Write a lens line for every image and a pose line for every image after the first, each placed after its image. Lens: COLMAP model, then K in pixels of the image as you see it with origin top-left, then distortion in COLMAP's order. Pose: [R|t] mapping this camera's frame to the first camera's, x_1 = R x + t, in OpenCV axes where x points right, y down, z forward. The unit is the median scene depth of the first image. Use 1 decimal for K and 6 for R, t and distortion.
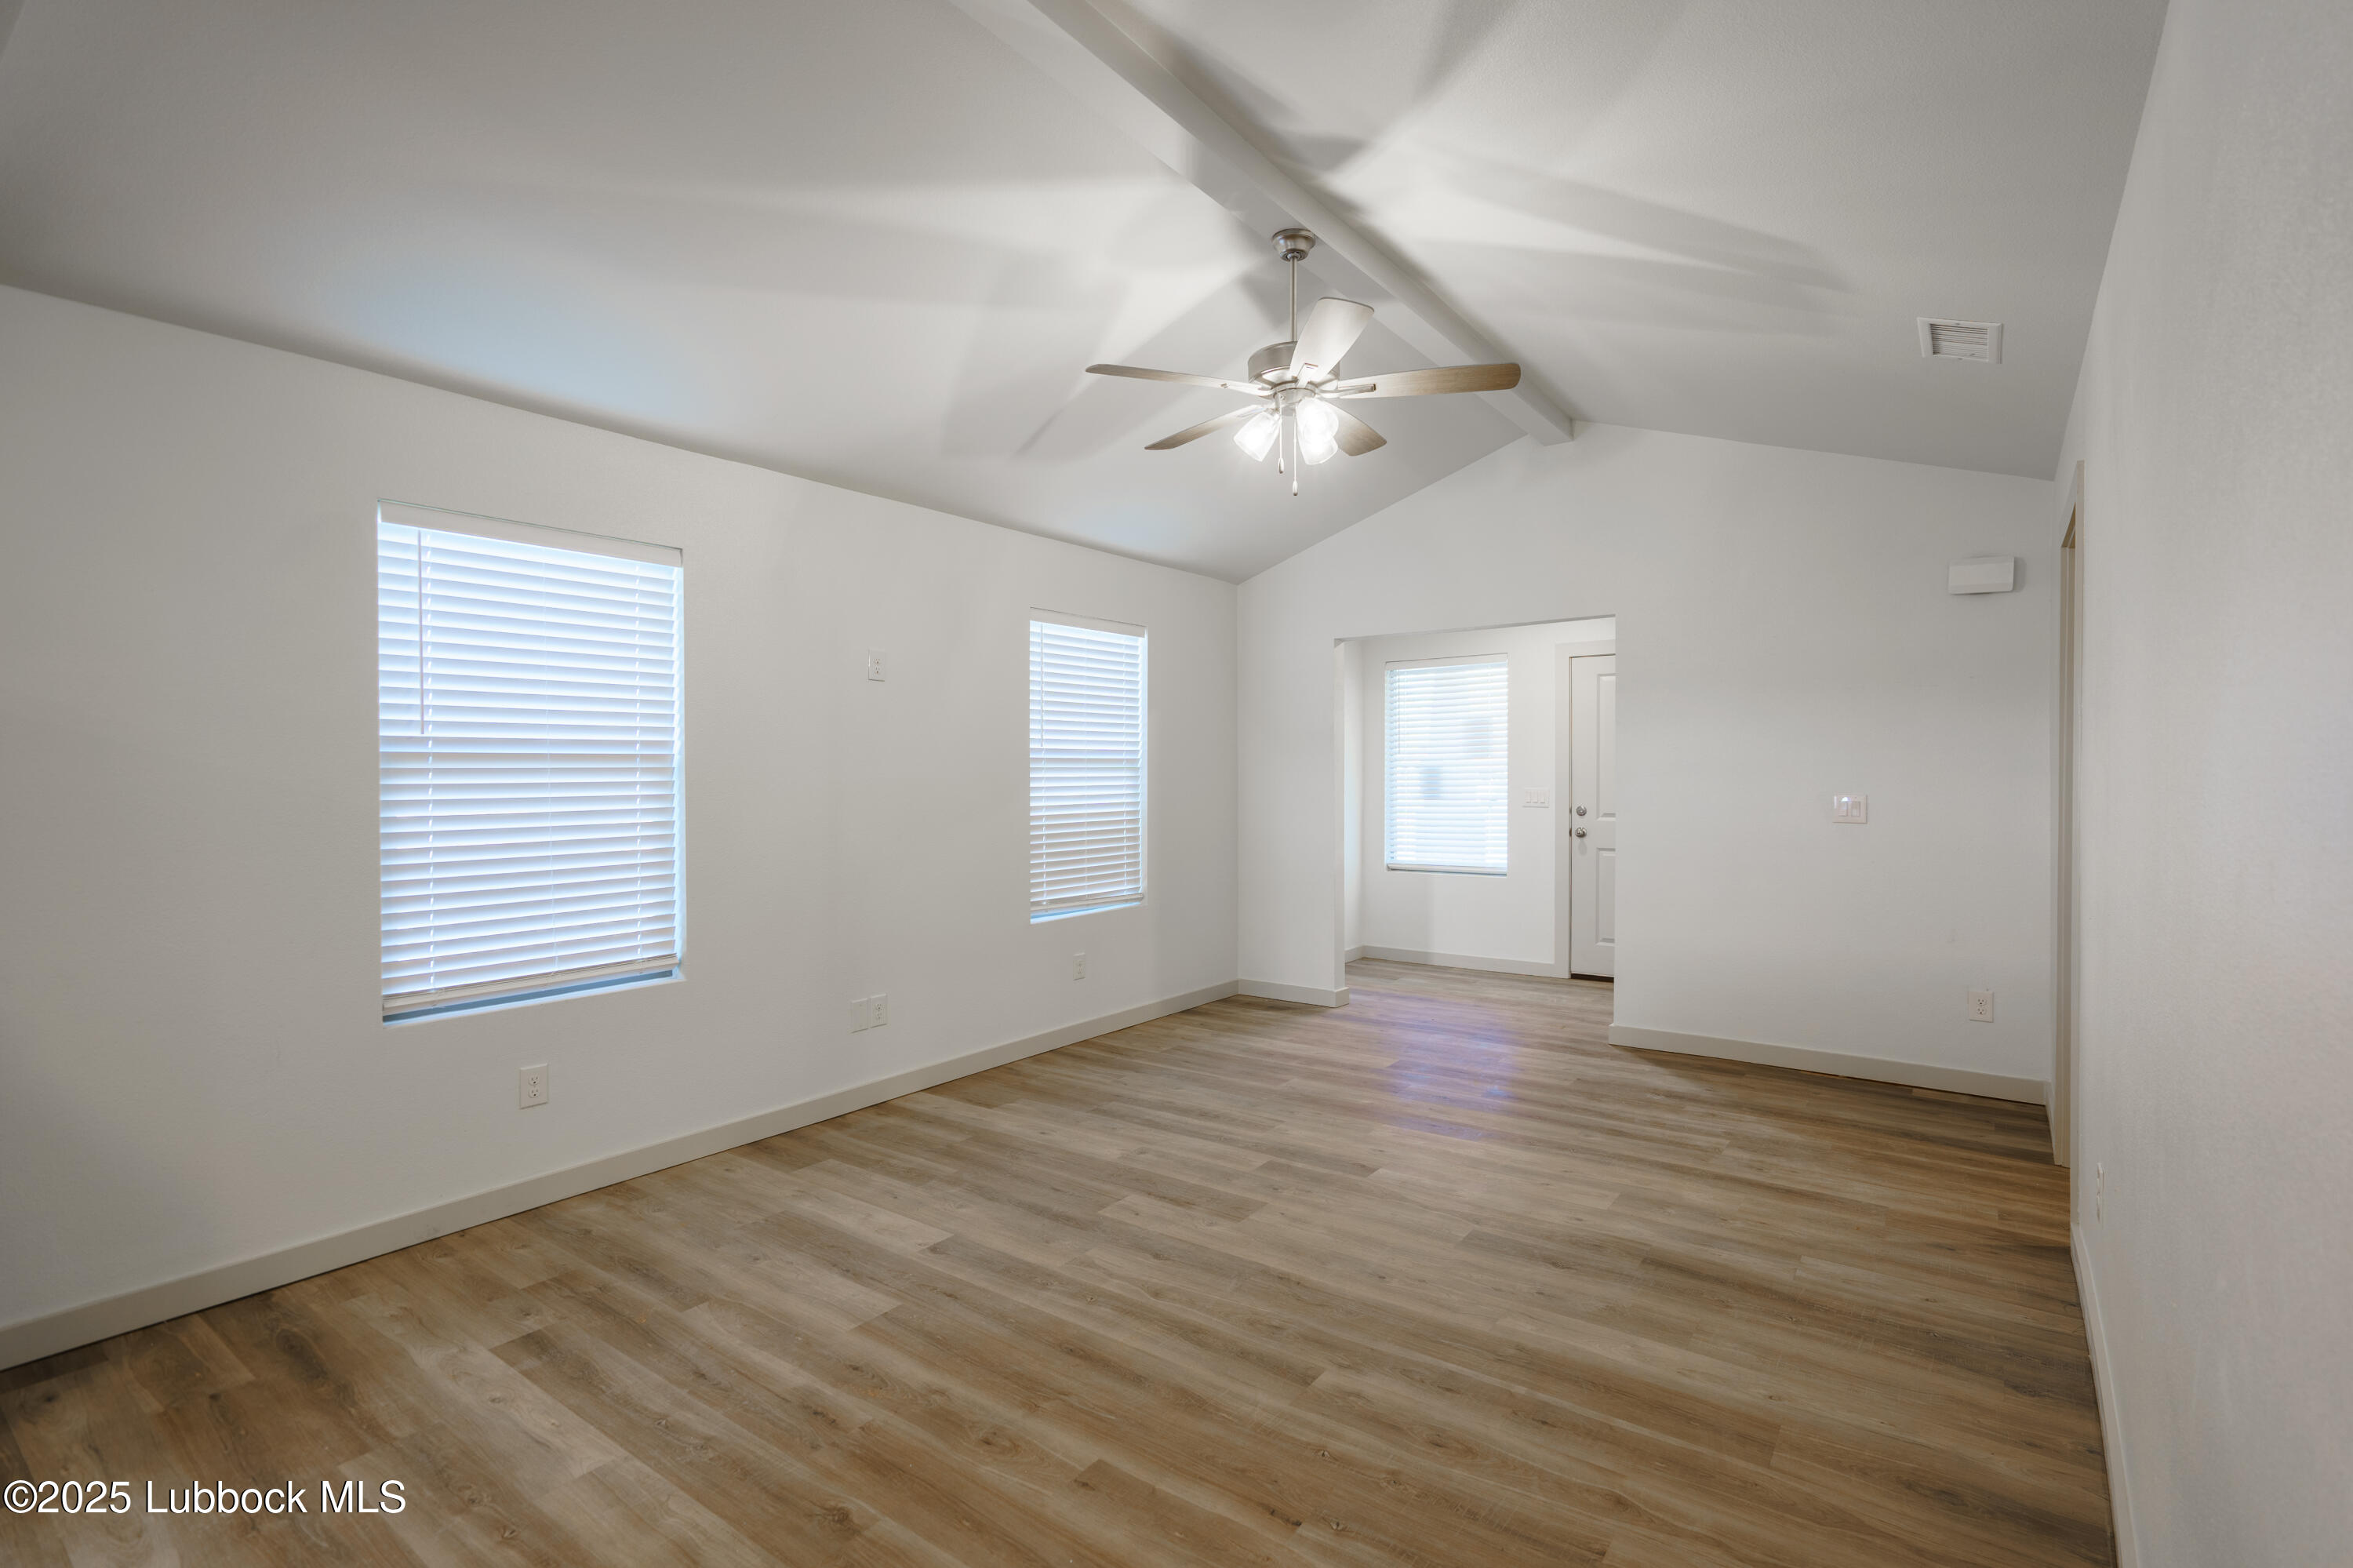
lens RADIAL K [[1074.9, 0, 1176.5], [0, 1074.9, 784.0], [0, 0, 1]] dist [-0.012470, -0.000430]
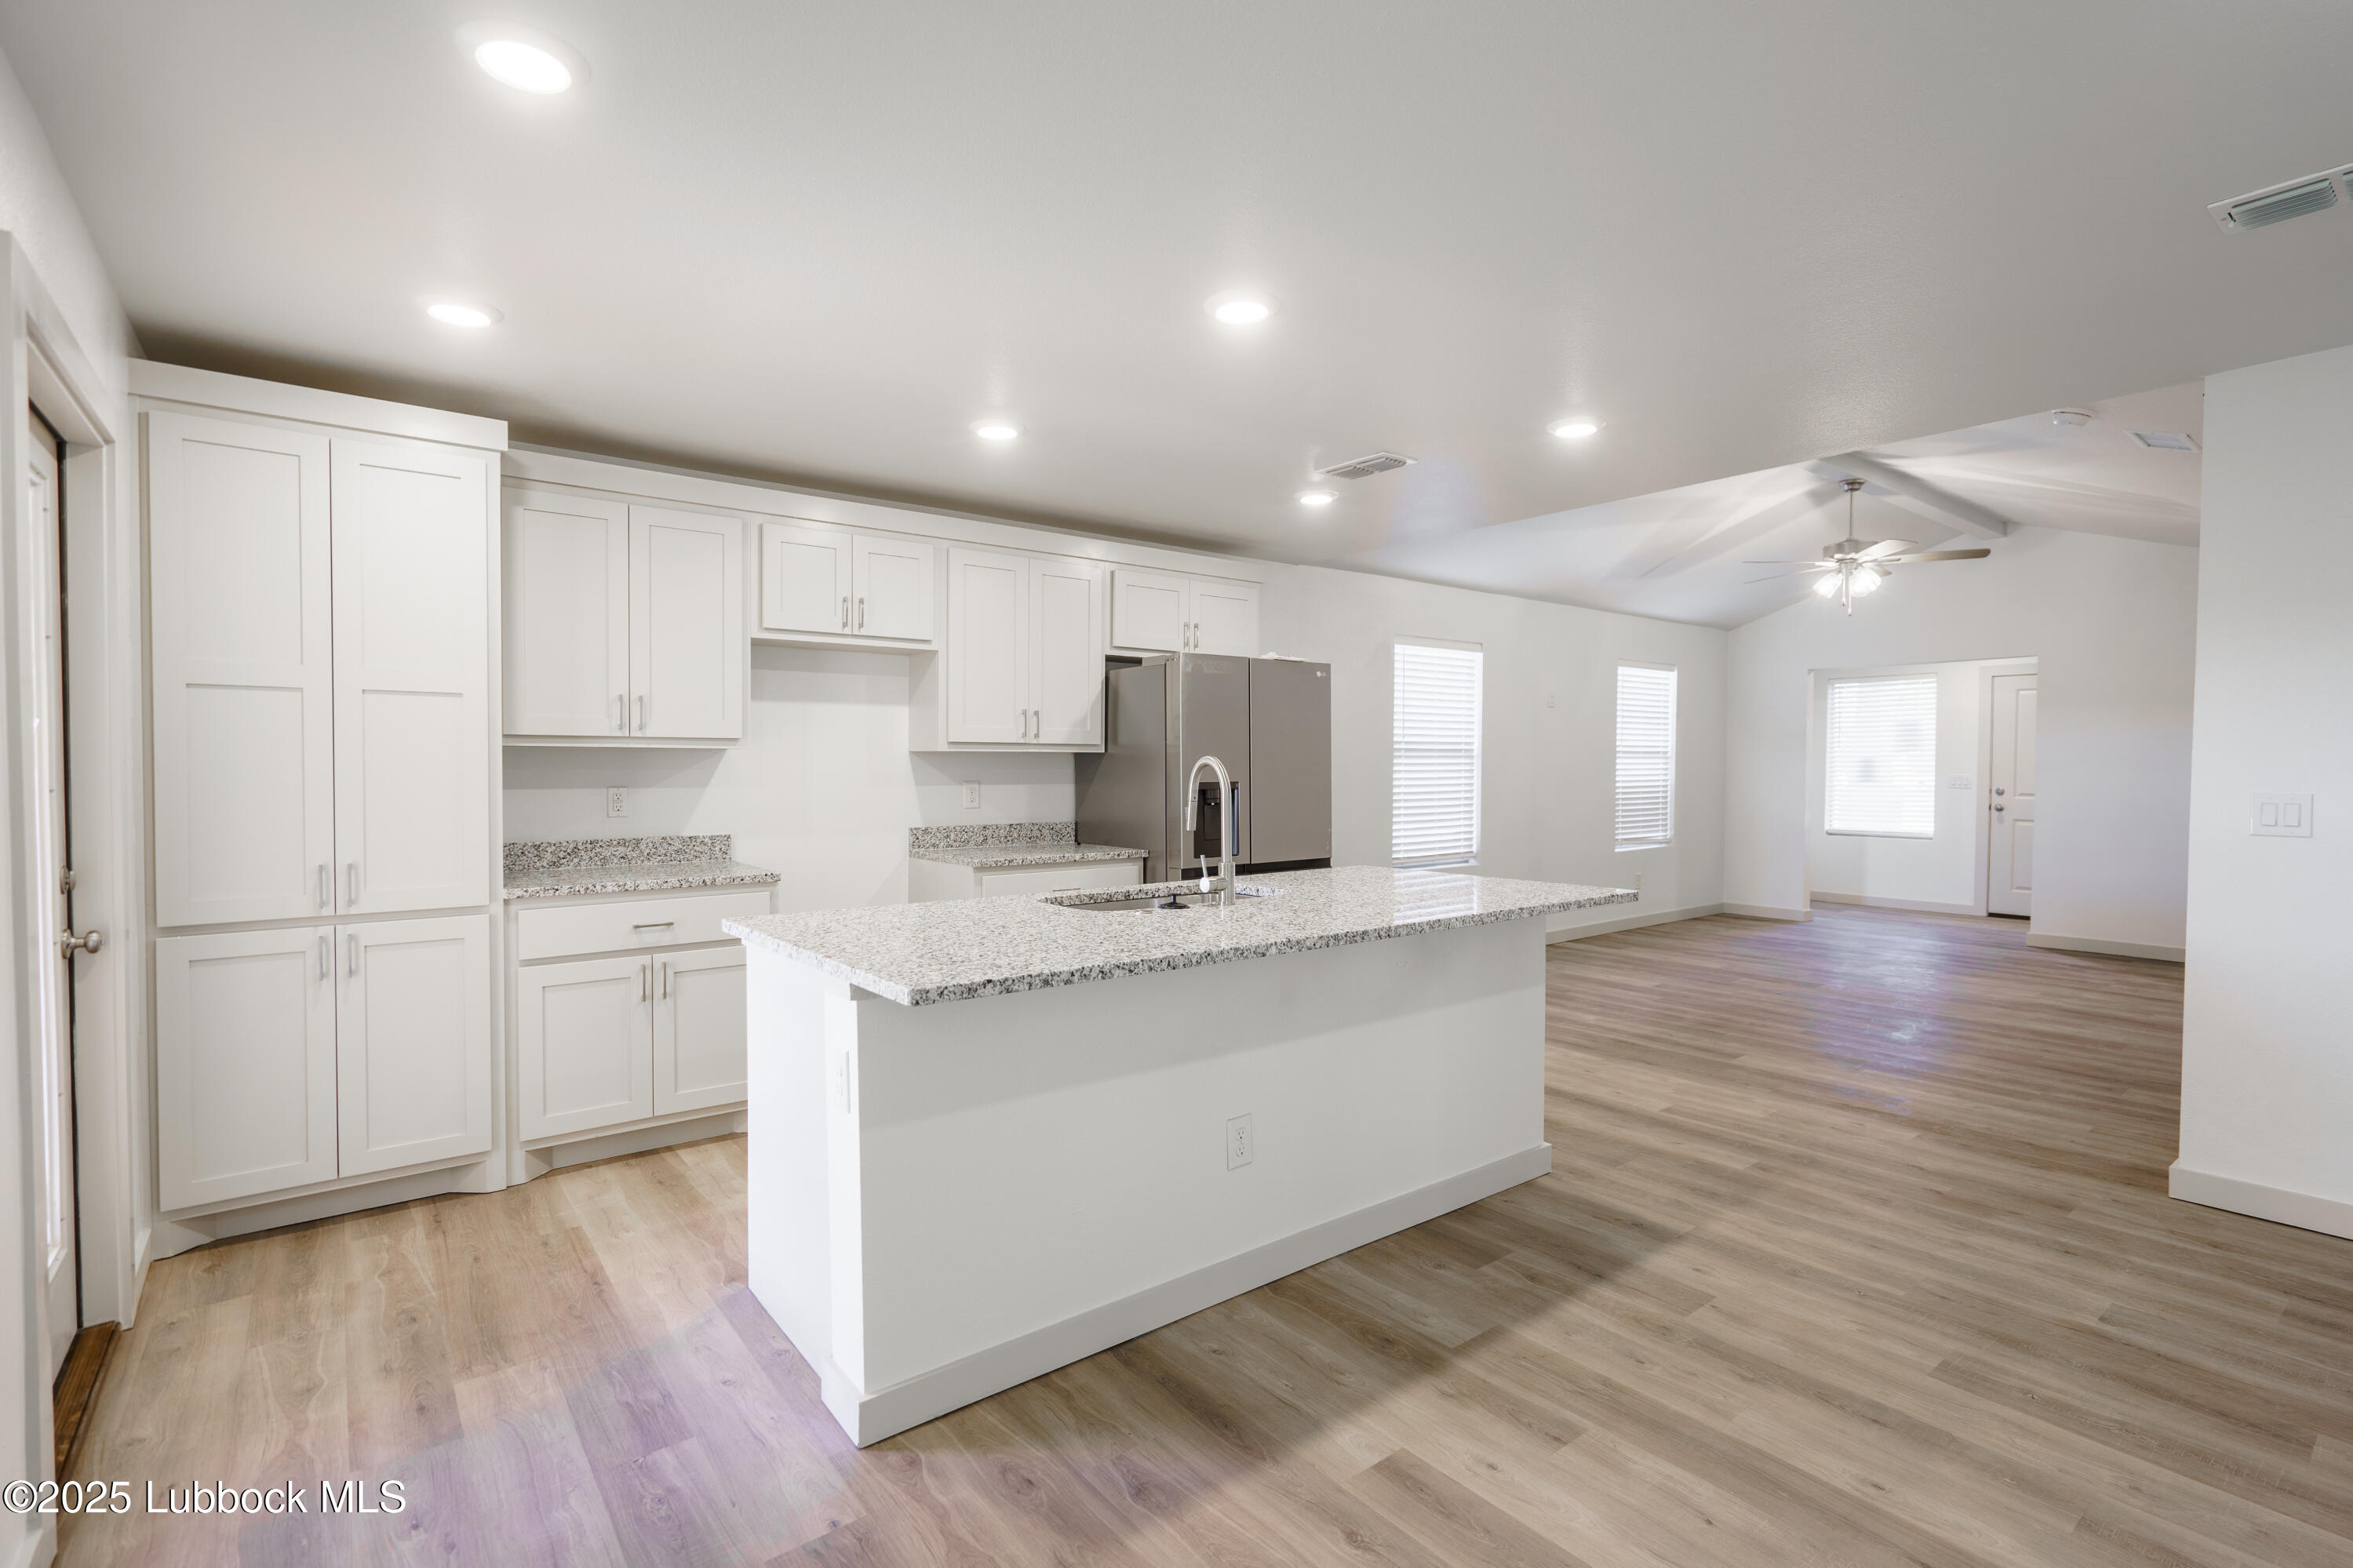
lens RADIAL K [[1076.2, 0, 1185.7], [0, 1076.2, 783.3], [0, 0, 1]] dist [-0.000896, -0.000443]
pose [[0.965164, 0.013473, -0.261299, -0.315057], [-0.010535, 0.999865, 0.012641, 0.011001], [0.261434, -0.009448, 0.965175, -0.699018]]
